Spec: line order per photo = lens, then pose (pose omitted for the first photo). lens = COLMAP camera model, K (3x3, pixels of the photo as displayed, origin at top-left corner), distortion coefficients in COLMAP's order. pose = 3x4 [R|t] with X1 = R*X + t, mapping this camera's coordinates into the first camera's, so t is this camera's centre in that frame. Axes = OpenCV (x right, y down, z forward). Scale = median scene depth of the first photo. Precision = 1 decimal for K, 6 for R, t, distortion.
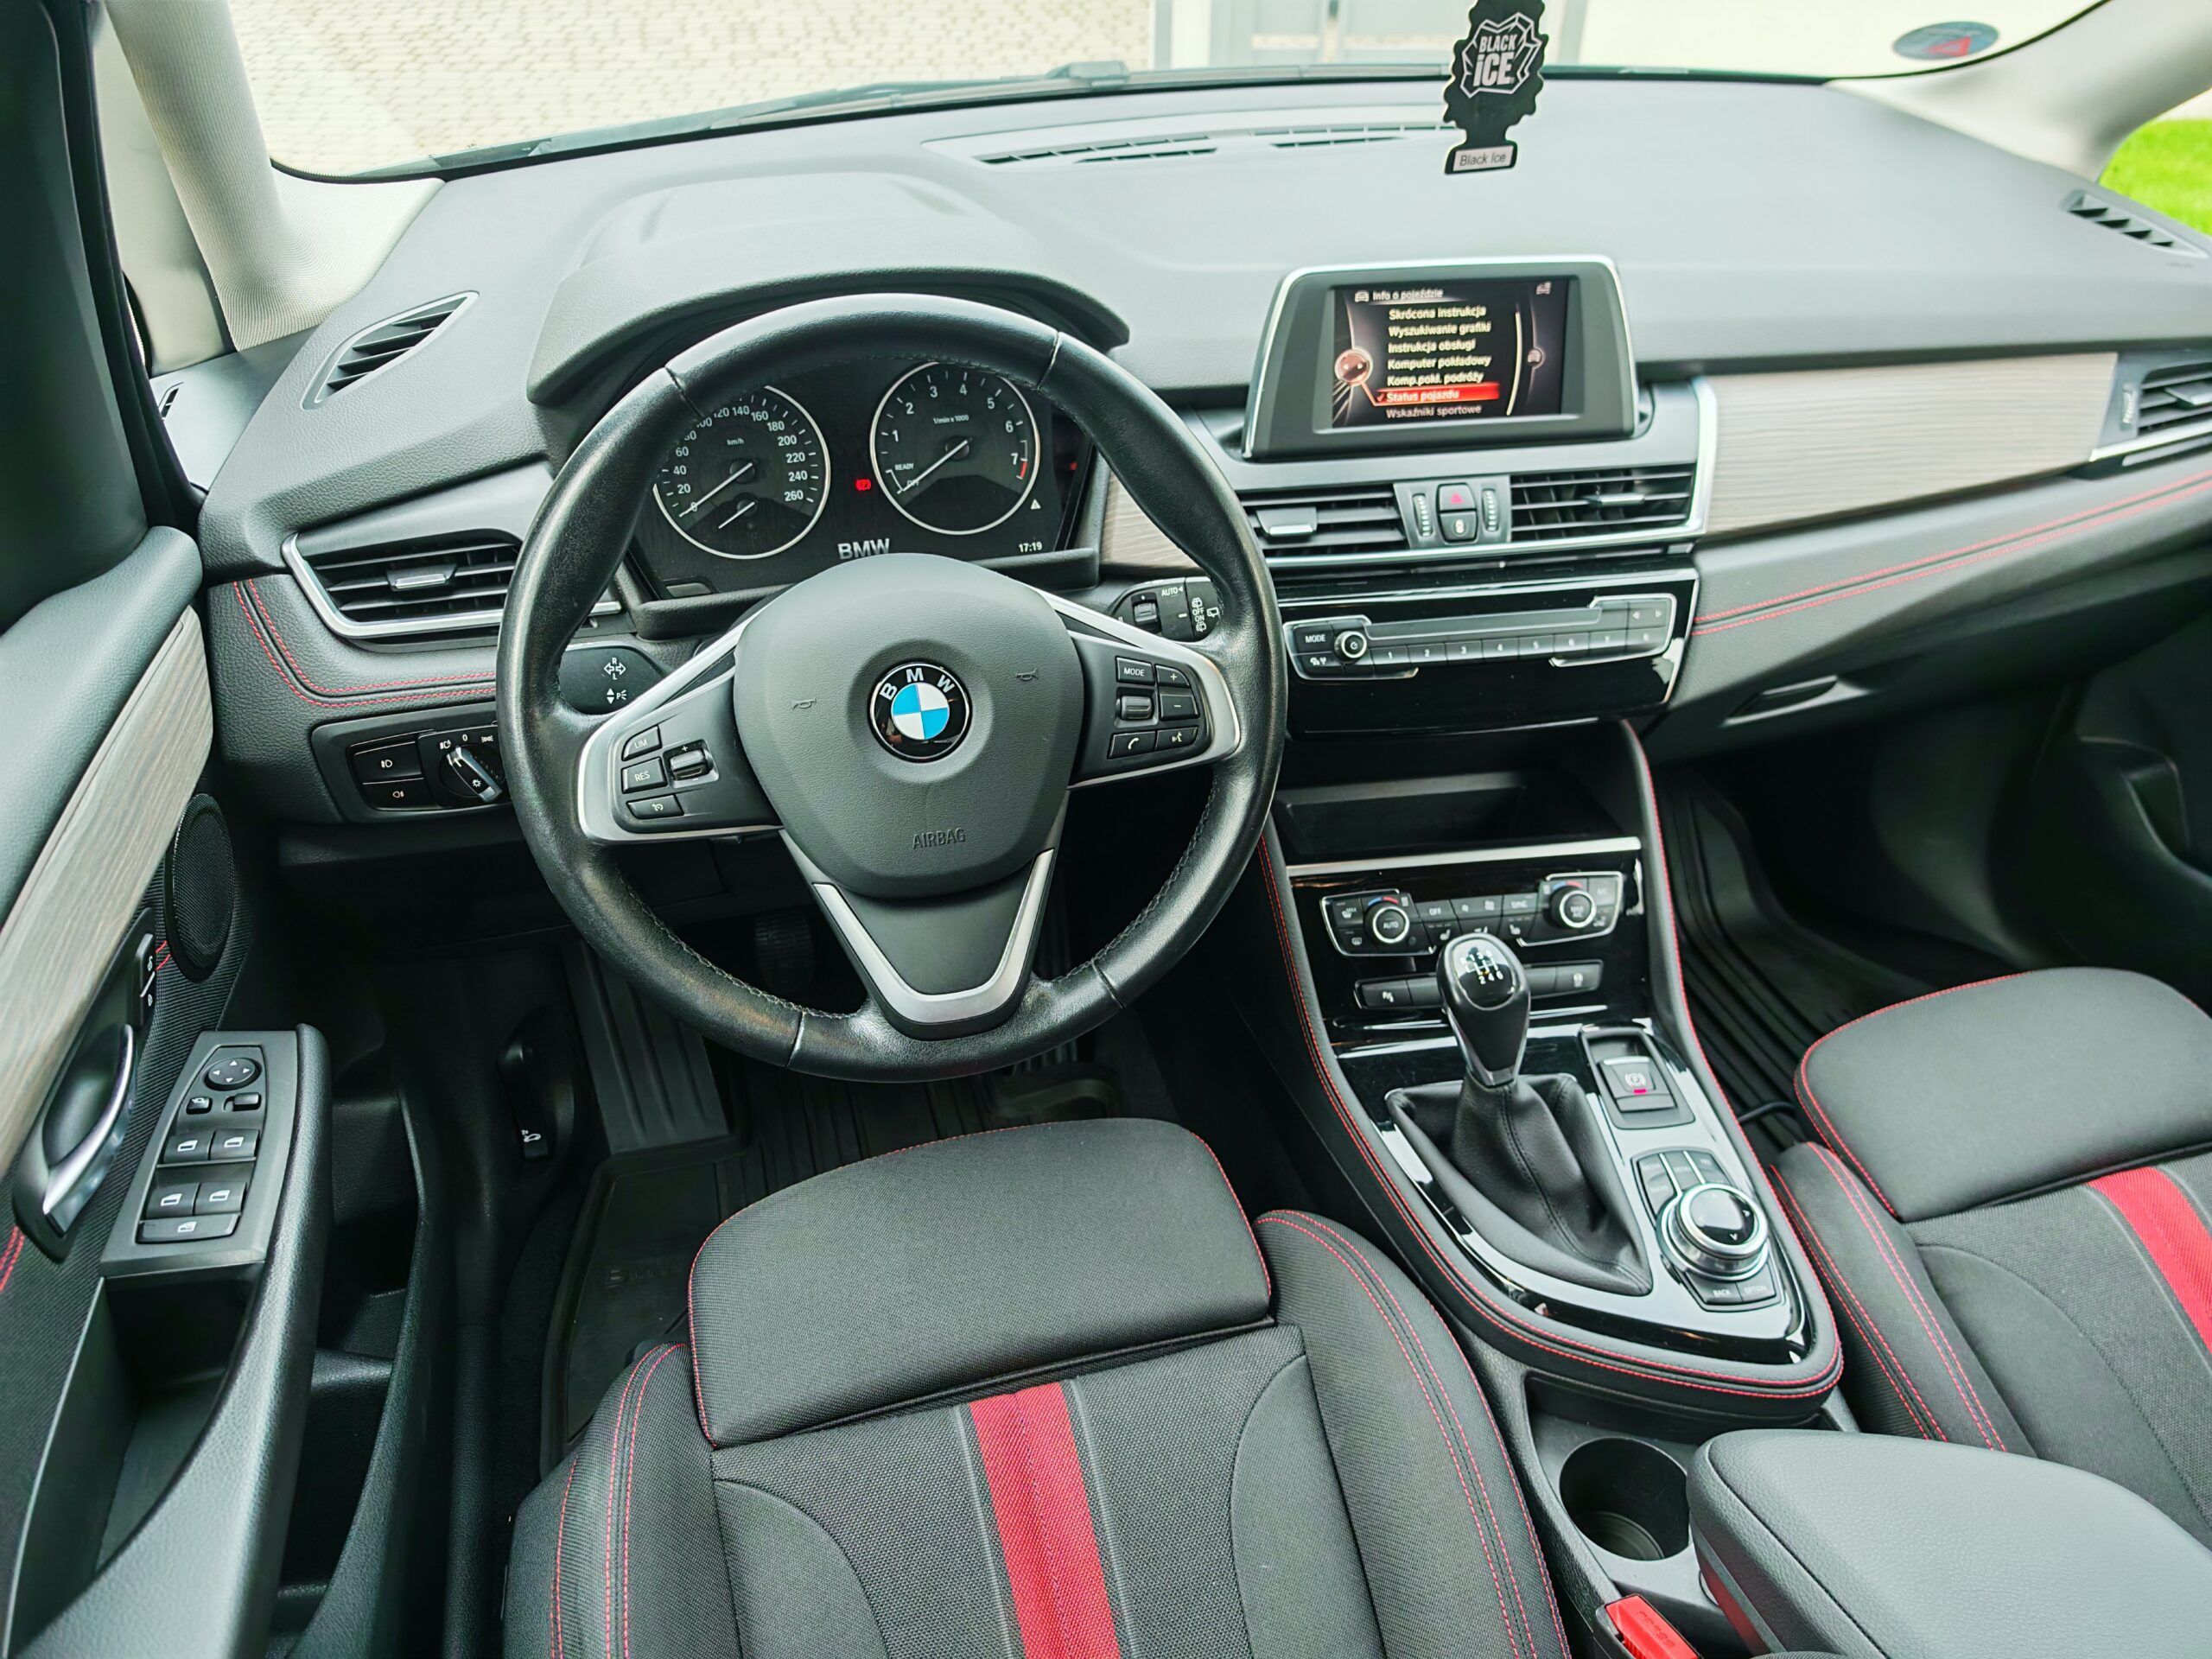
lens RADIAL K [[1687.6, 0, 1097.7], [0, 1687.6, 783.0], [0, 0, 1]] dist [-0.008118, -0.006651]
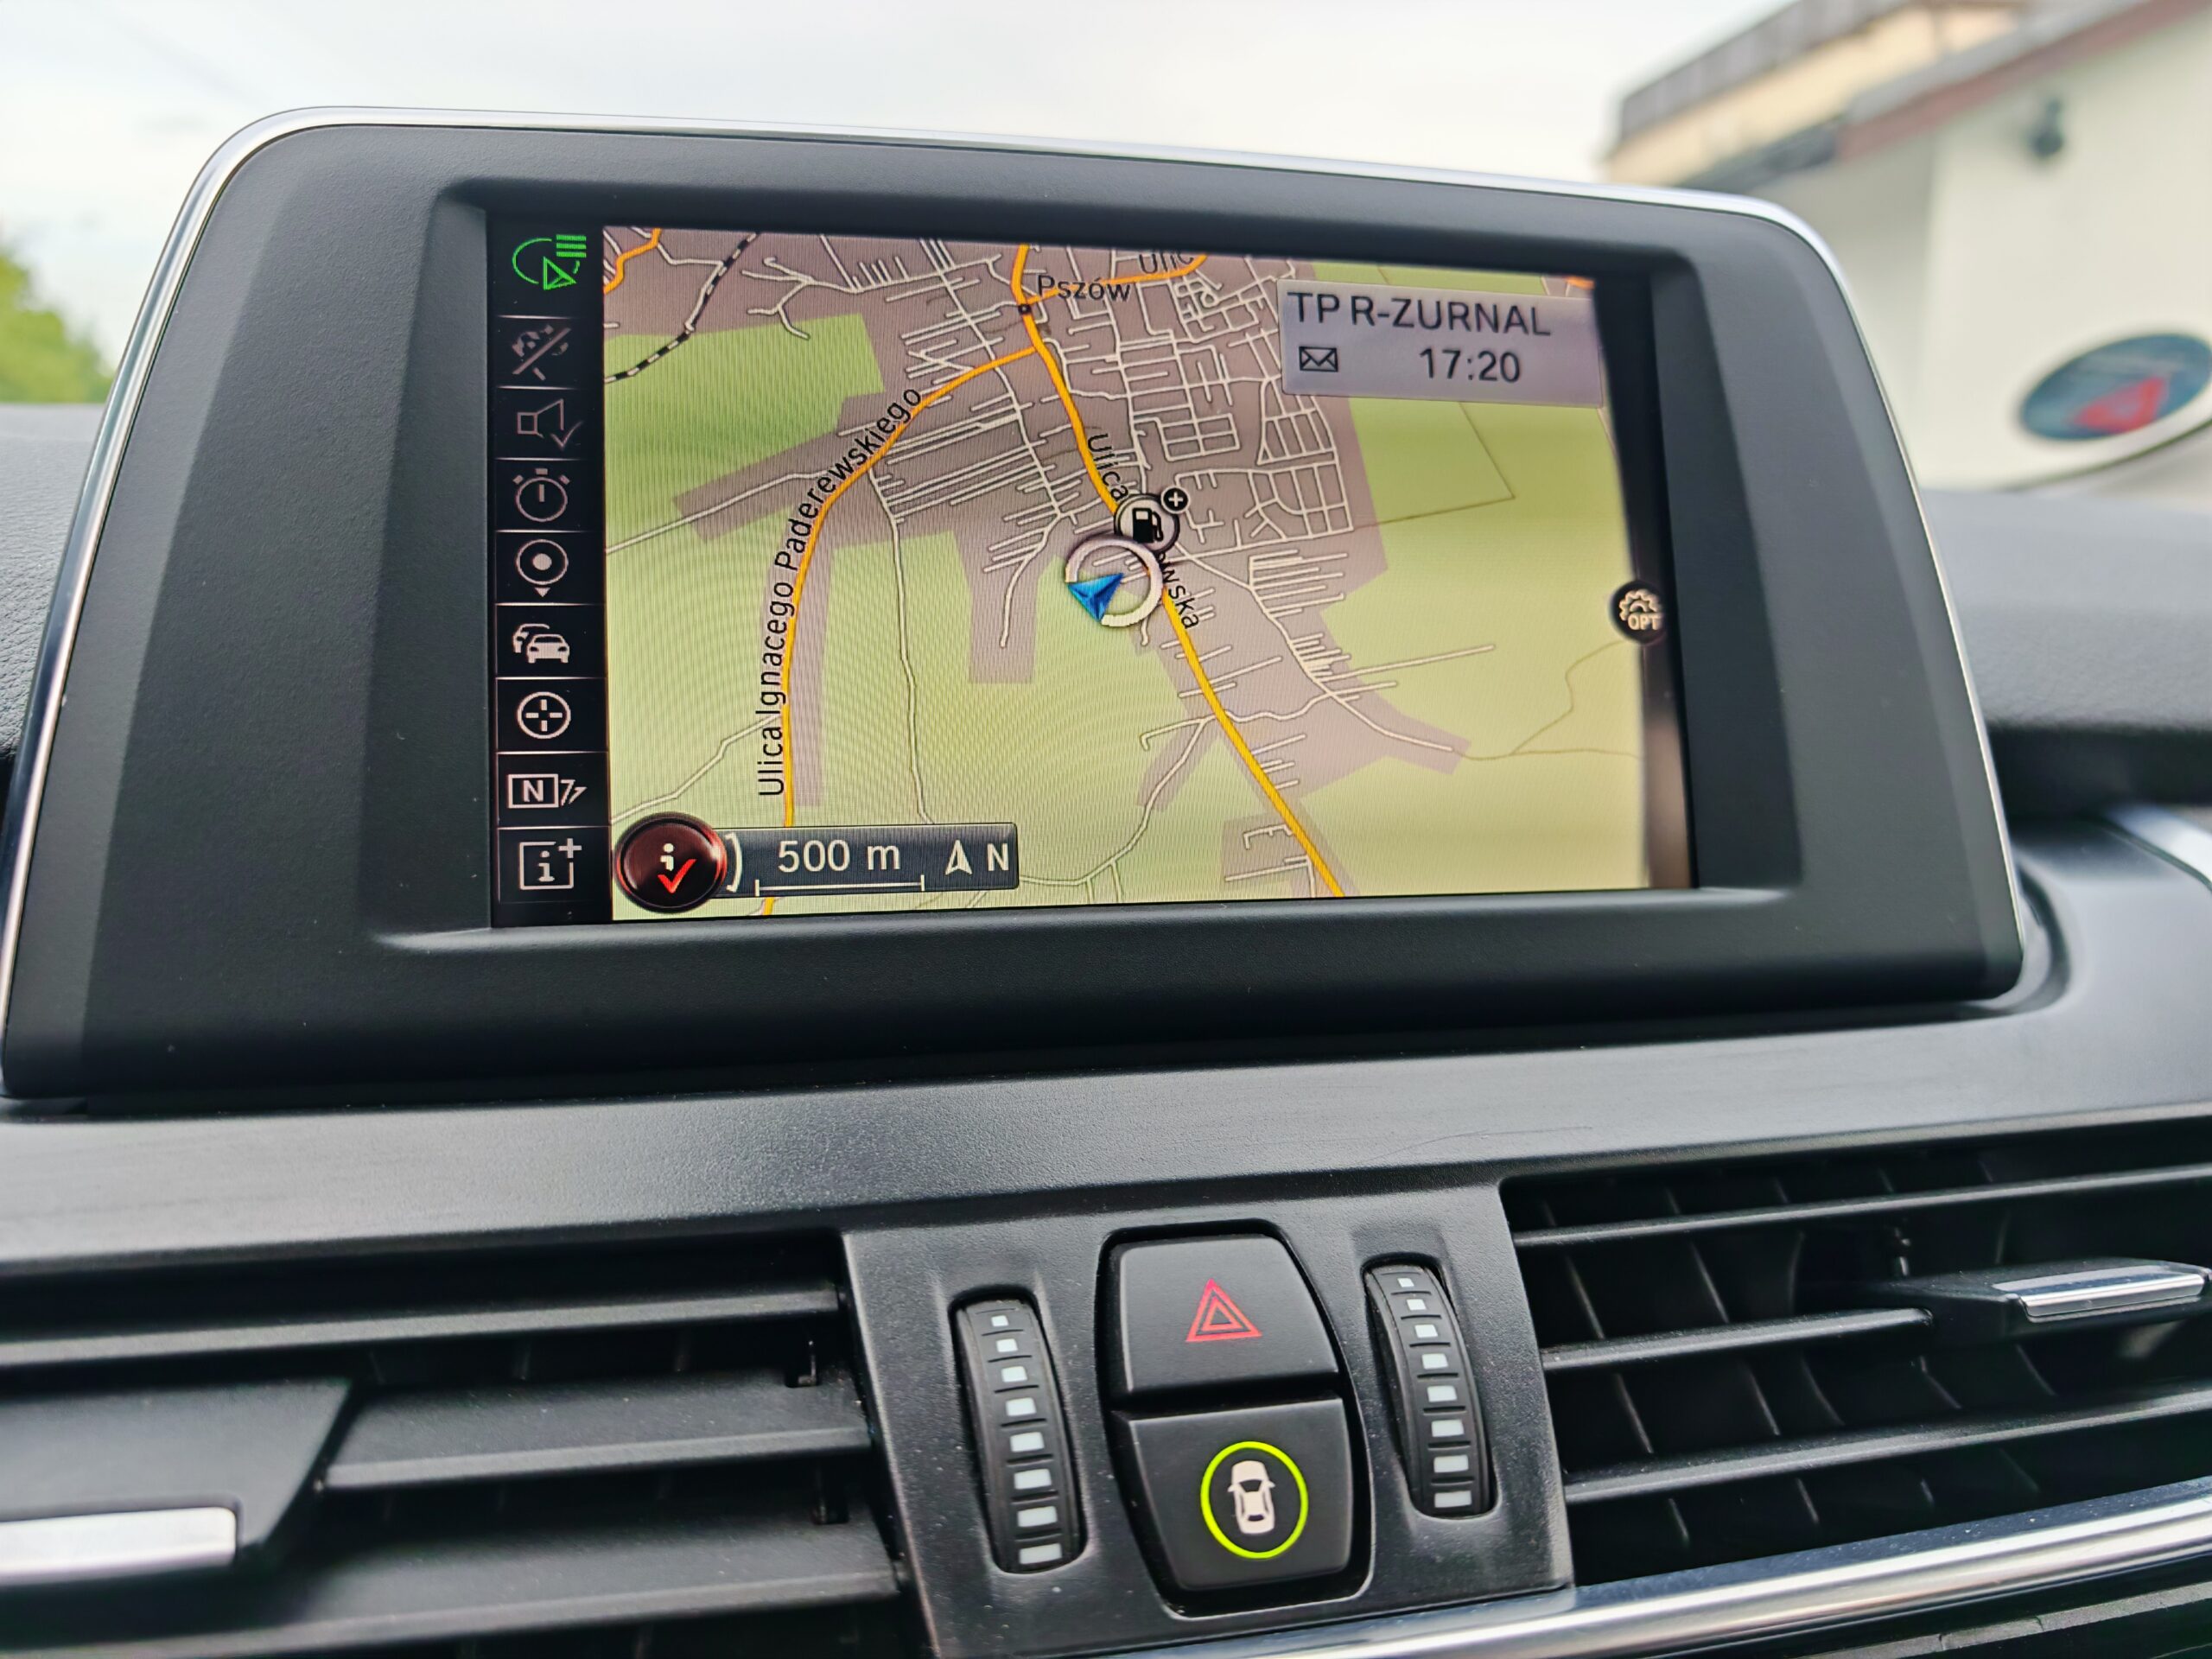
lens RADIAL K [[1687.6, 0, 1097.7], [0, 1687.6, 783.0], [0, 0, 1]] dist [-0.008118, -0.006651]
pose [[0.994691, 0.007817, 0.102608, 0.182311], [0.040706, 0.885897, -0.462093, -0.138162], [-0.094512, 0.463817, 0.880875, 0.827089]]
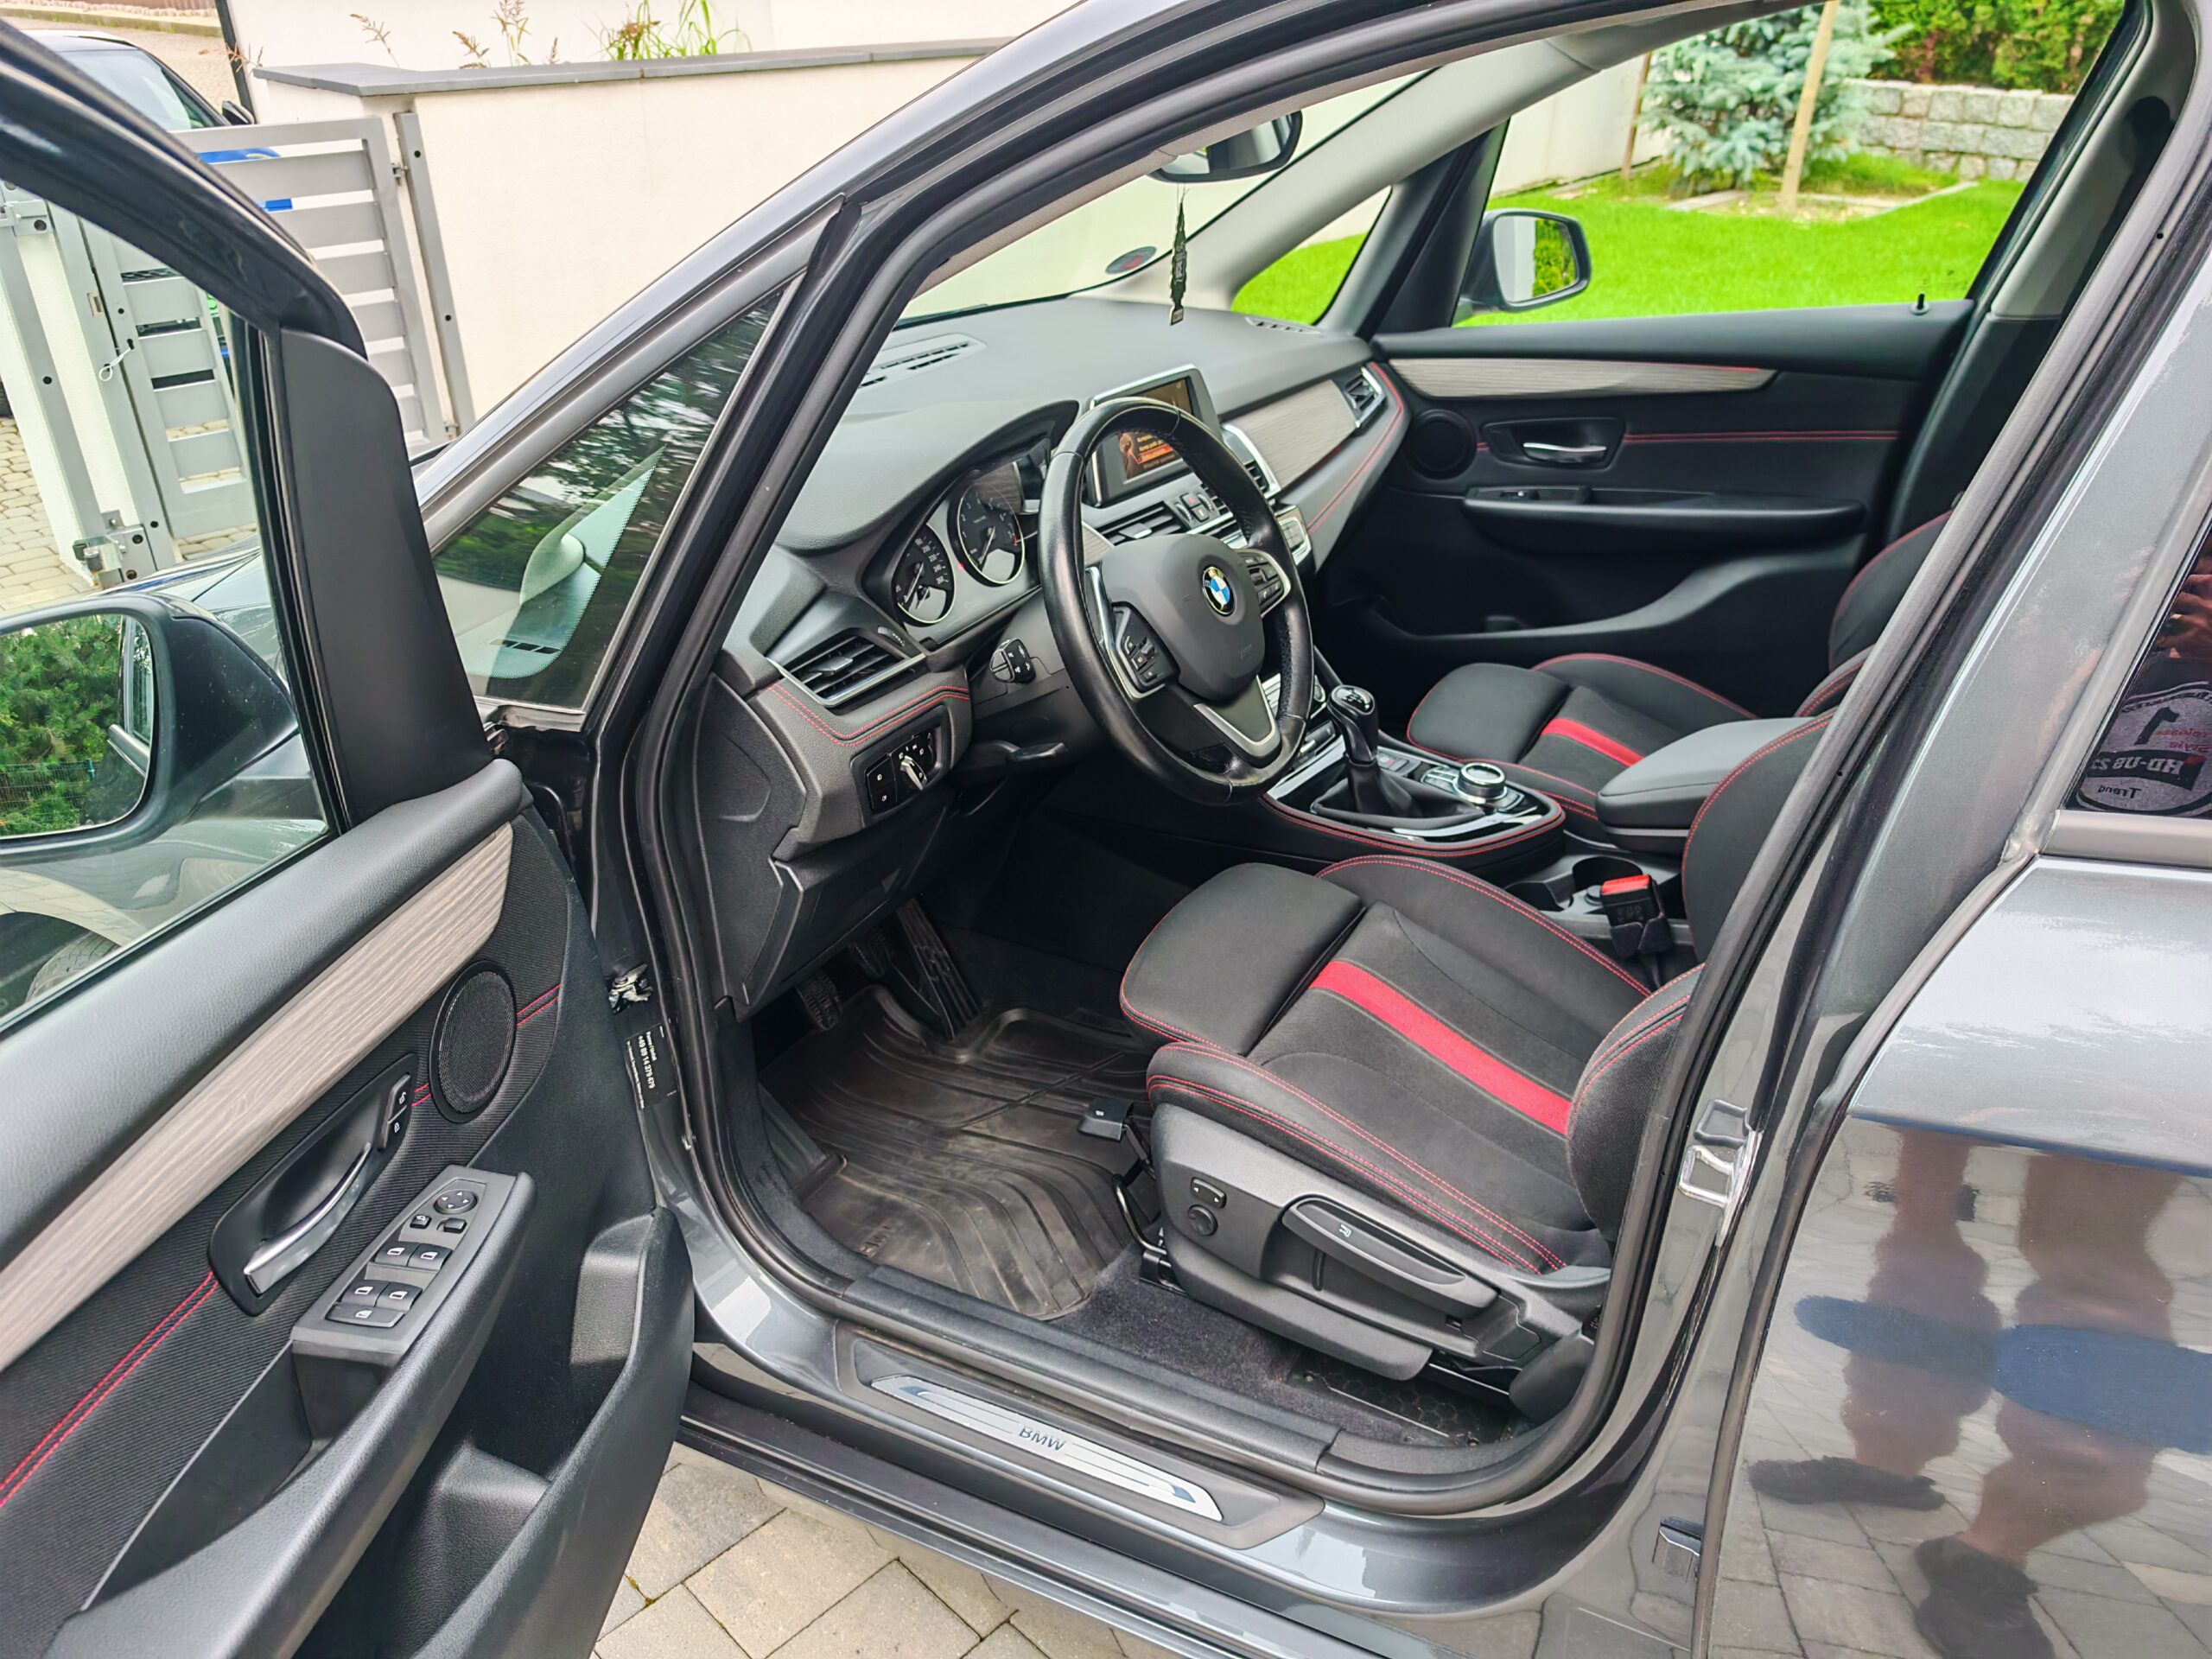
lens RADIAL K [[1687.6, 0, 1097.7], [0, 1687.6, 783.0], [0, 0, 1]] dist [-0.008118, -0.006651]
pose [[0.706793, -0.325889, 0.627886, -1.063676], [0.434159, 0.900584, -0.021294, 0.097601], [-0.558525, 0.287653, 0.778014, -0.263295]]
